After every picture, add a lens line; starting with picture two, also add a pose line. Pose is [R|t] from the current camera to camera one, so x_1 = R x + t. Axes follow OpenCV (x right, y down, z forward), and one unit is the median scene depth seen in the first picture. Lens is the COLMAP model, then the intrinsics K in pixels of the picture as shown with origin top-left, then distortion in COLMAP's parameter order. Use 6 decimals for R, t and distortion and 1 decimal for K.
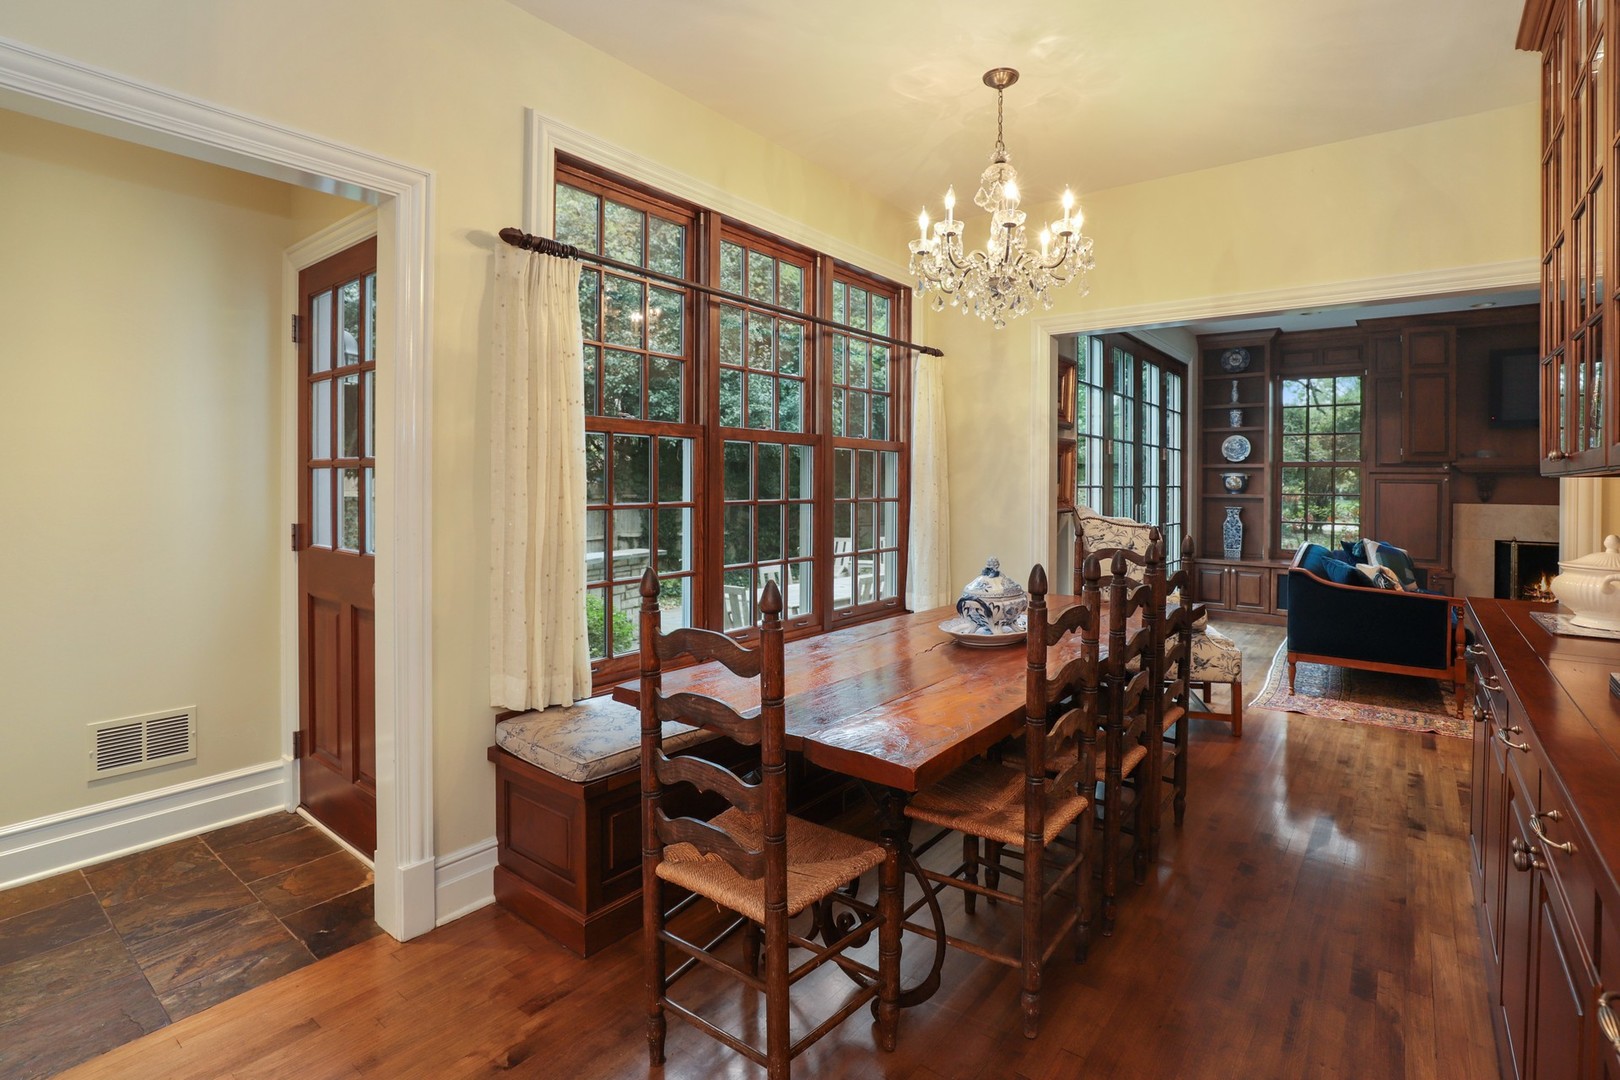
lens RADIAL K [[759.9, 0, 812.9], [0, 759.9, 485.6], [0, 0, 1]] dist [-0.029201, -0.000227]
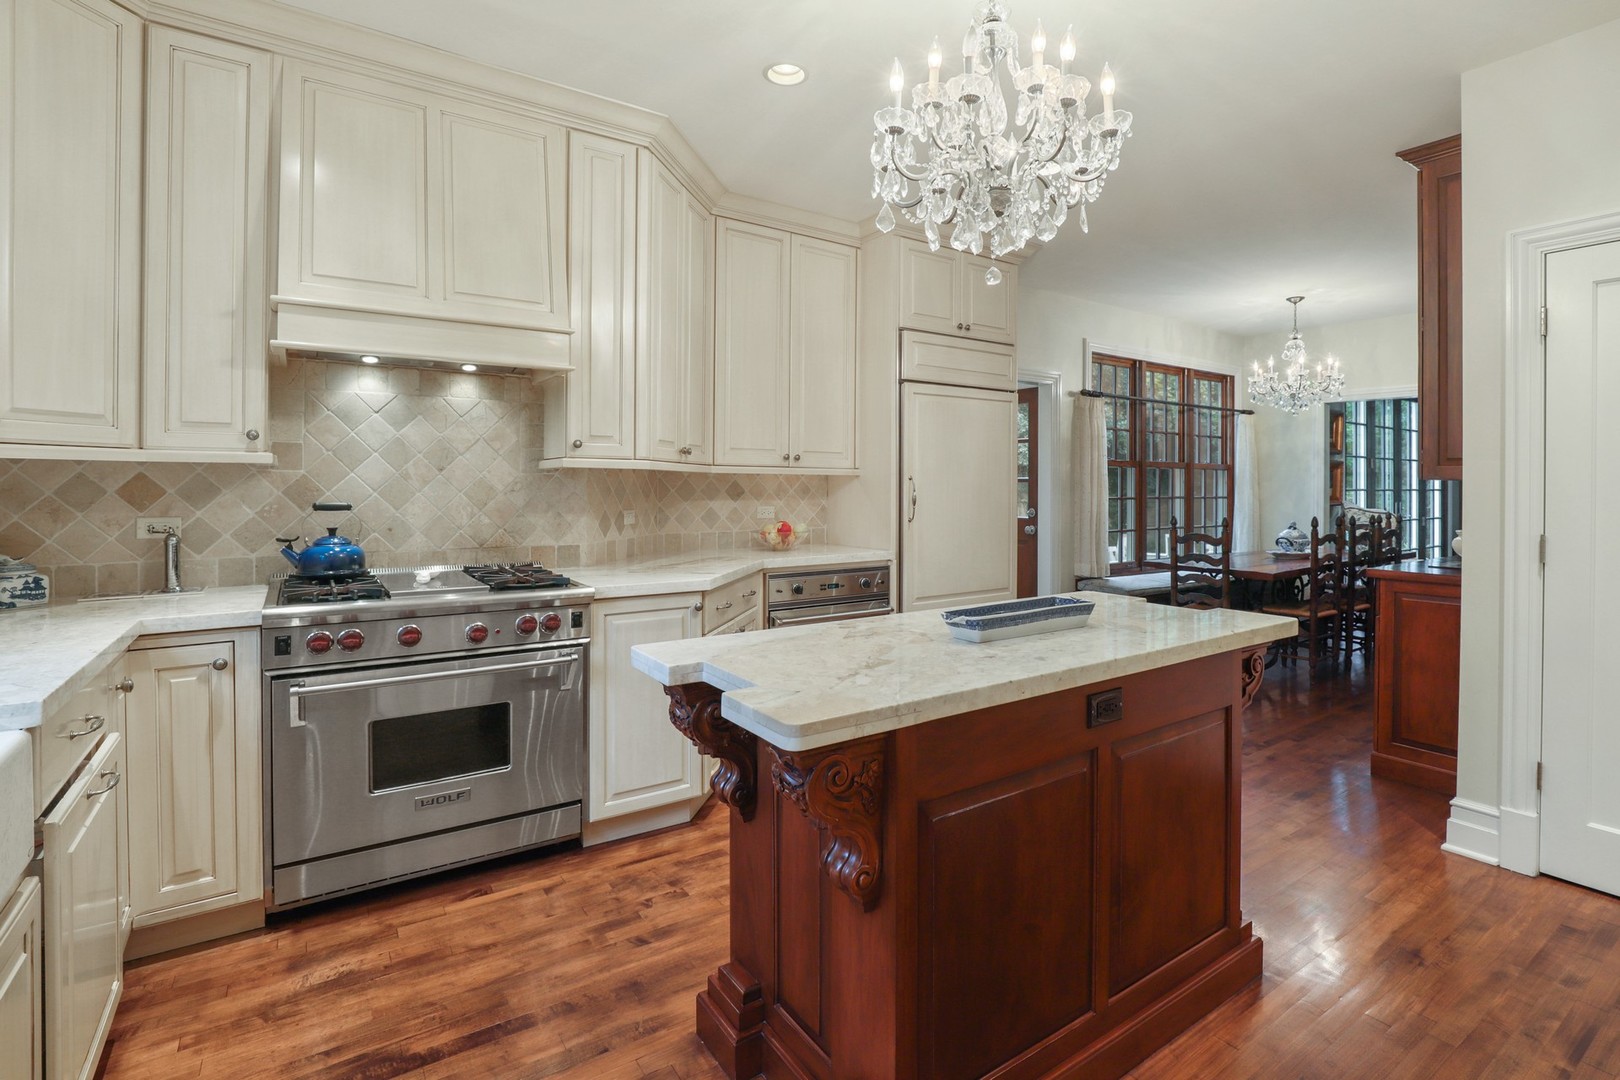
lens RADIAL K [[759.9, 0, 812.9], [0, 759.9, 485.6], [0, 0, 1]] dist [-0.029201, -0.000227]
pose [[0.953153, -0.002337, -0.302479, -0.423310], [0.000823, 0.999986, -0.005135, -0.000466], [0.302487, 0.004646, 0.953142, -1.474014]]
